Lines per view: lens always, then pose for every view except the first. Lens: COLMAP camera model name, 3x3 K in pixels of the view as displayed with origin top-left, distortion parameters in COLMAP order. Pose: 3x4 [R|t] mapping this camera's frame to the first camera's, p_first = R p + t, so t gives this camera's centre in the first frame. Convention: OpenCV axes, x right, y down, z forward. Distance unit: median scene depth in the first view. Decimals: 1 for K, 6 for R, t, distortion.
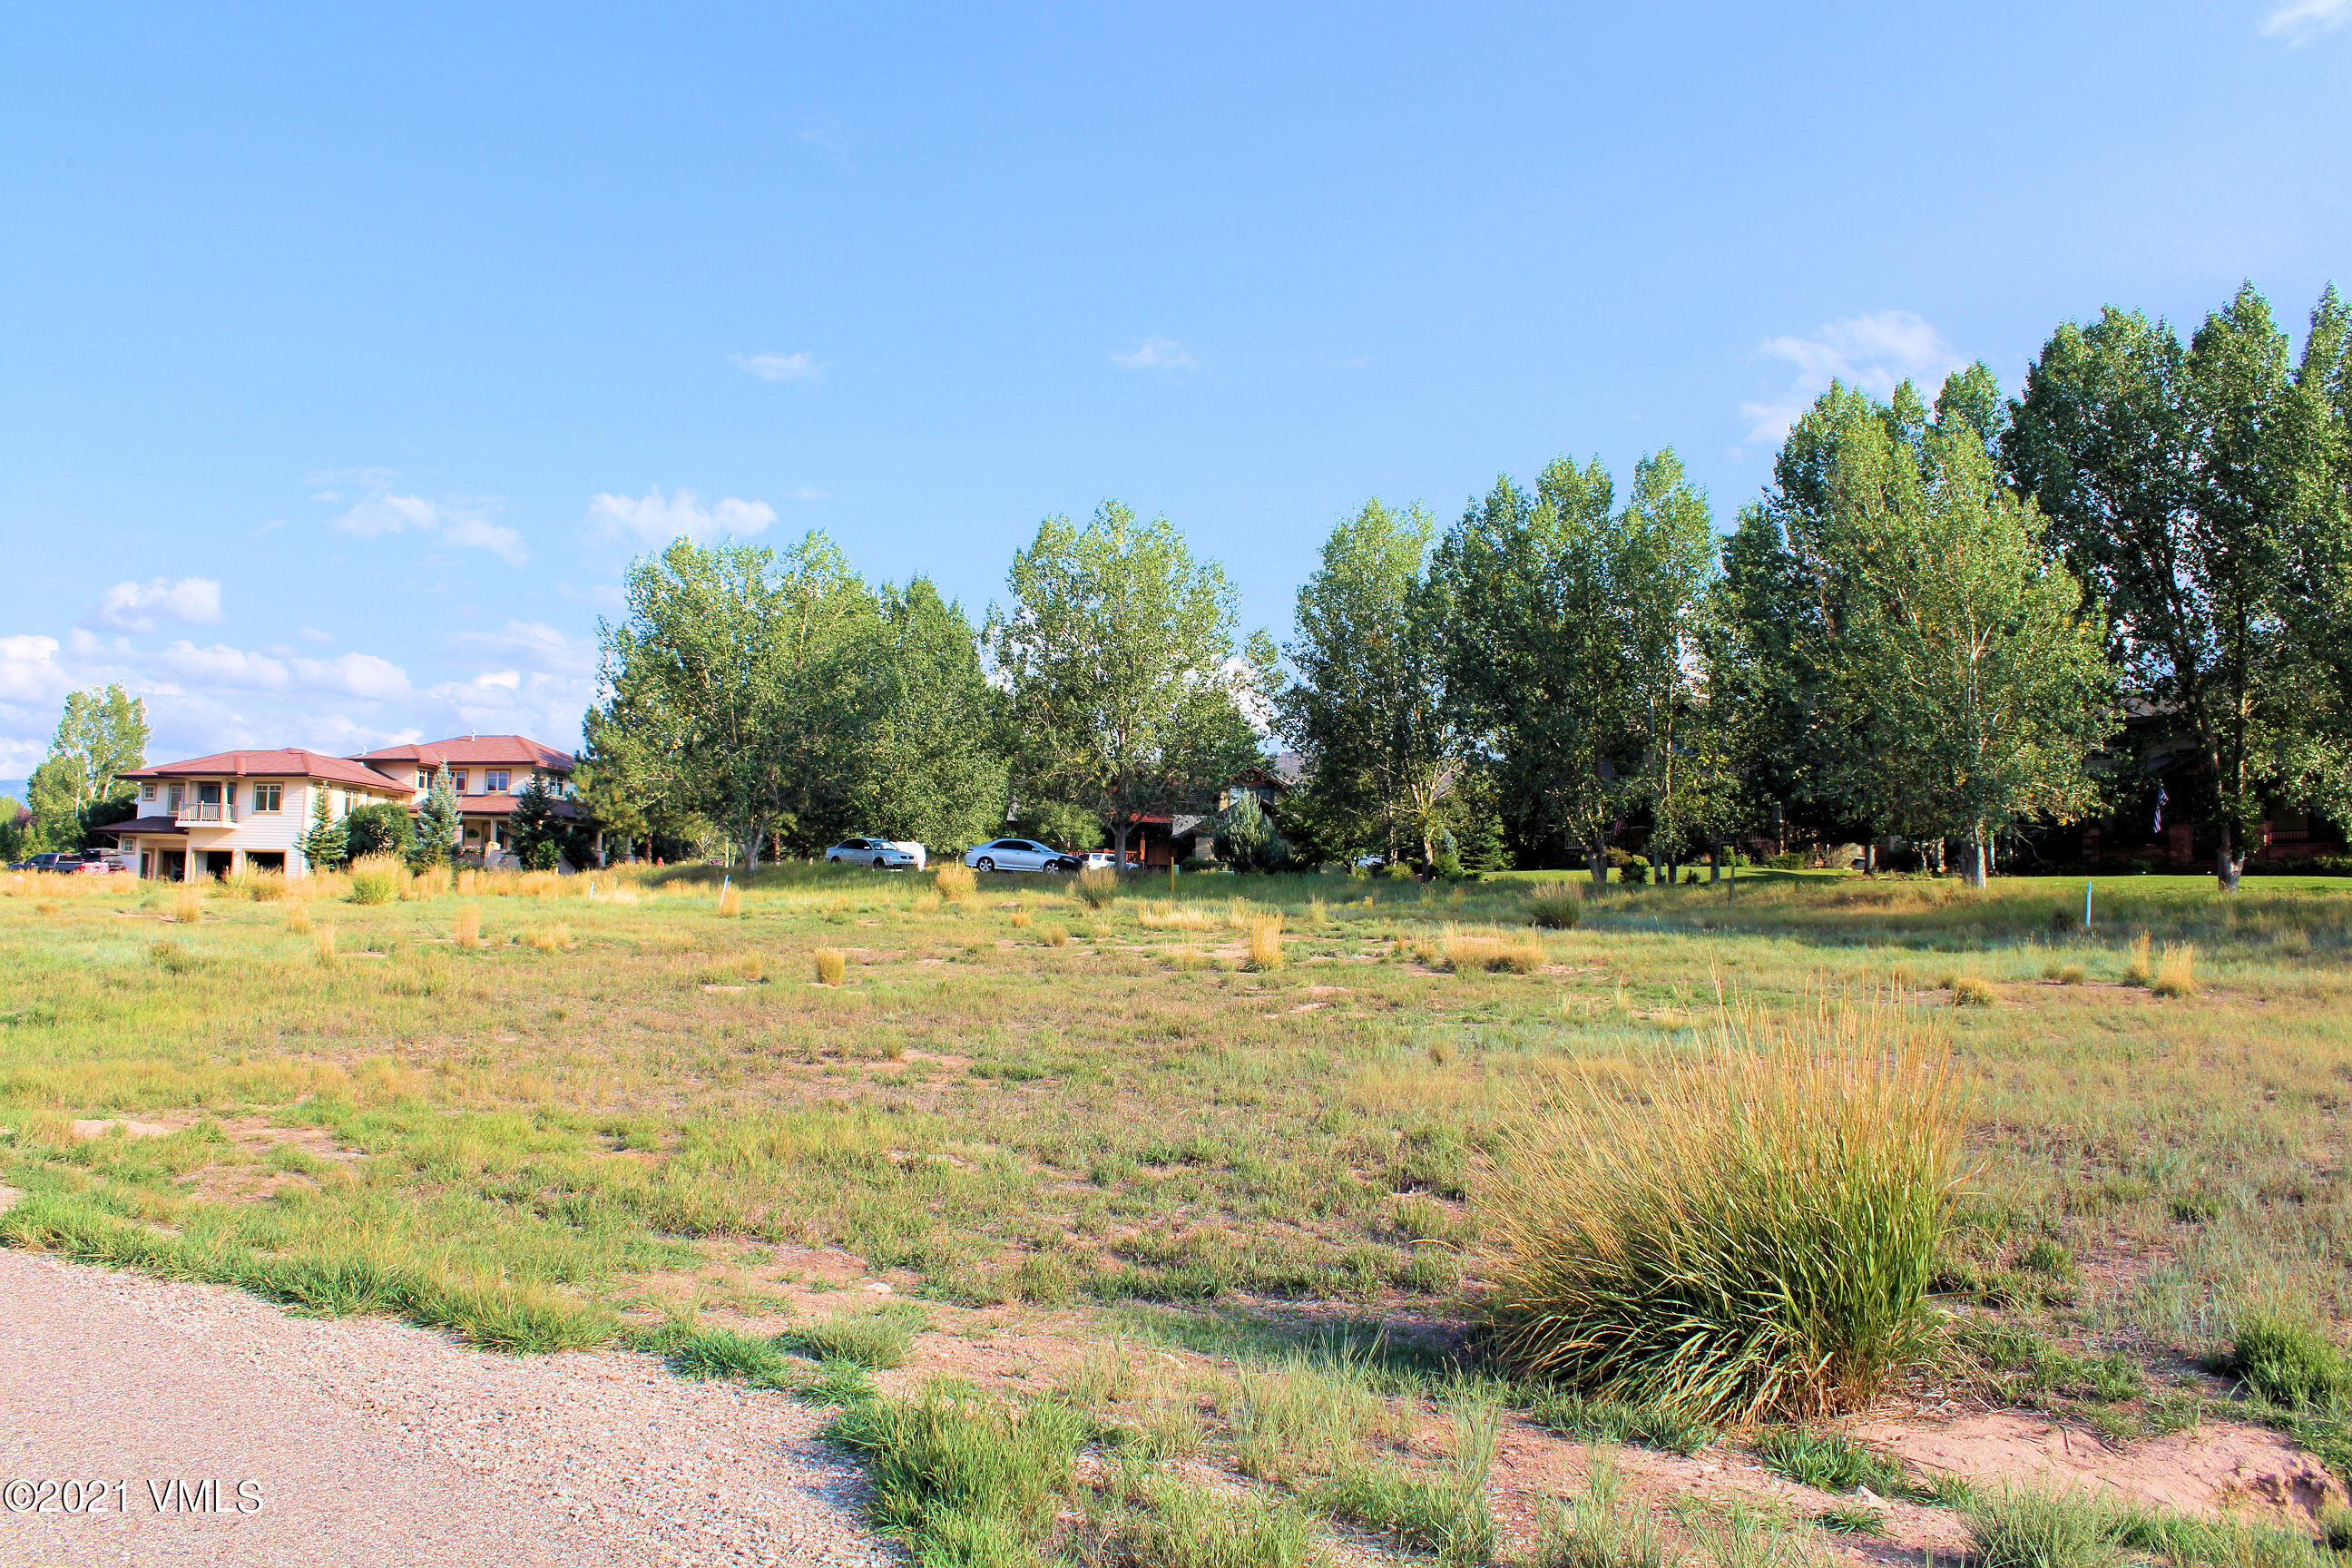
lens RADIAL K [[1977.9, 0, 1152.1], [0, 1977.9, 784.4], [0, 0, 1]] dist [-0.162751, 0.164204]
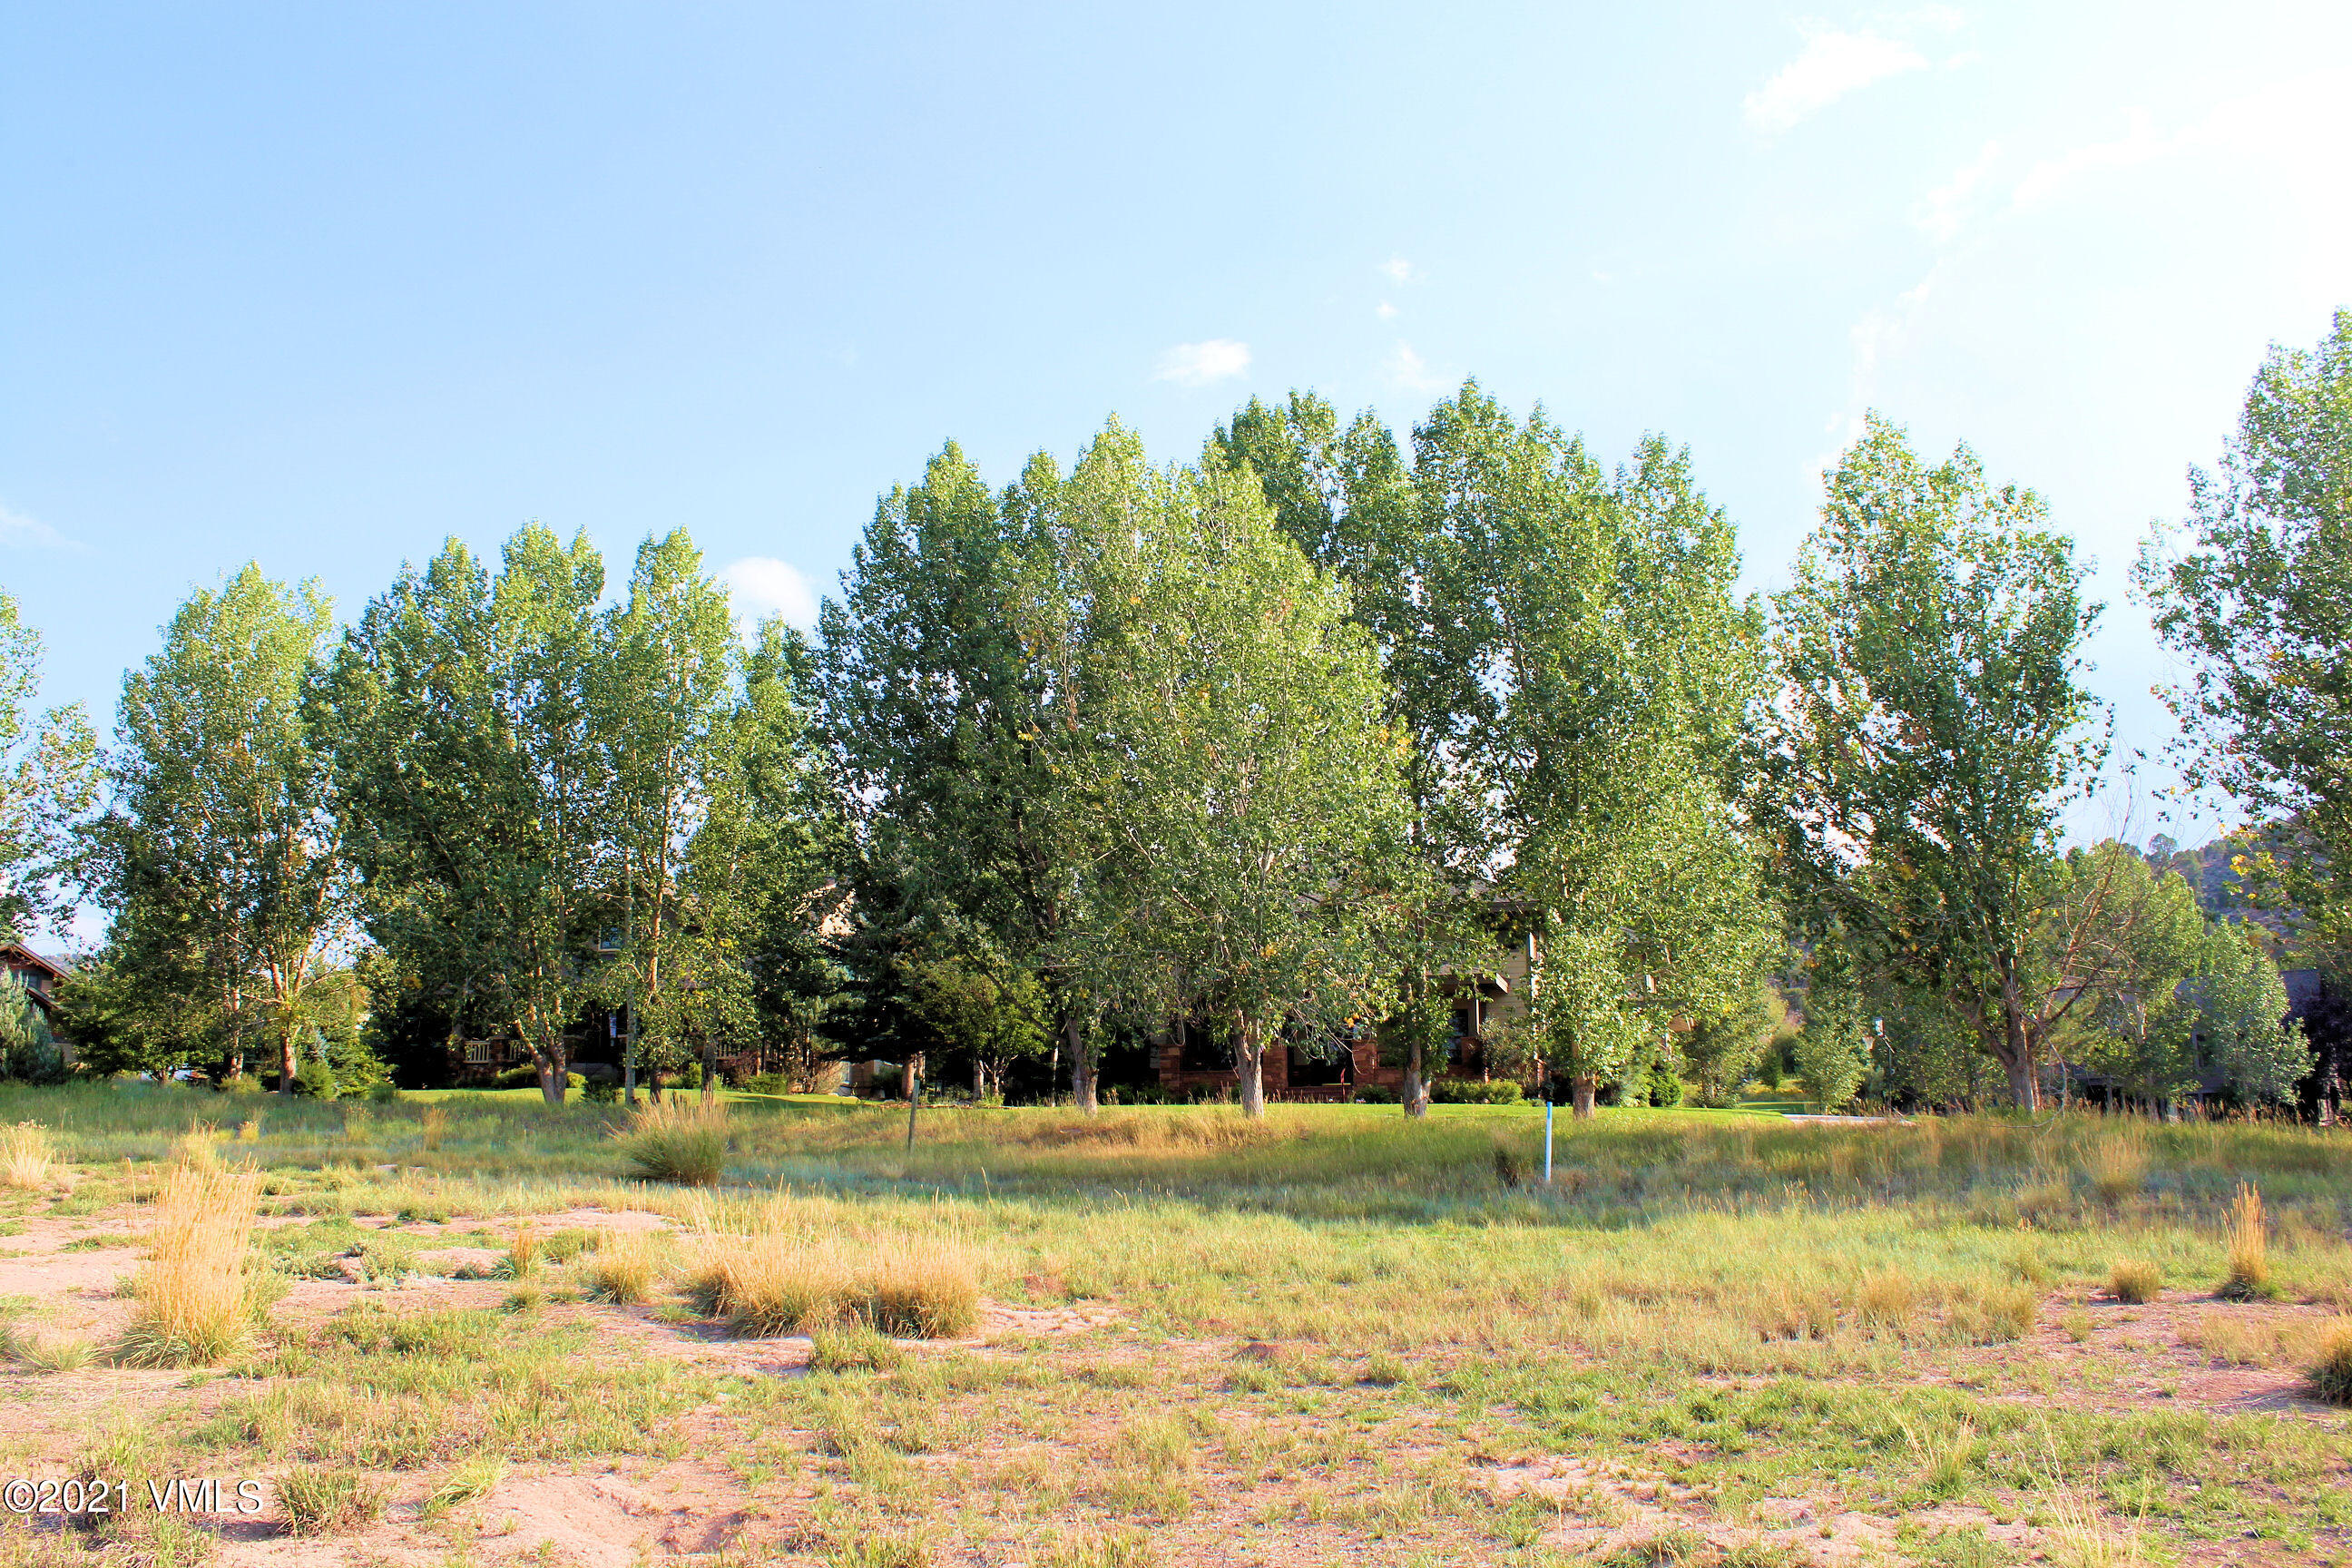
lens RADIAL K [[1977.9, 0, 1152.1], [0, 1977.9, 784.4], [0, 0, 1]] dist [-0.162751, 0.164204]
pose [[0.826993, 0.093452, 0.554391, 0.003131], [-0.027836, 0.991685, -0.125642, 0.014406], [-0.561523, 0.088473, 0.822718, 0.247268]]
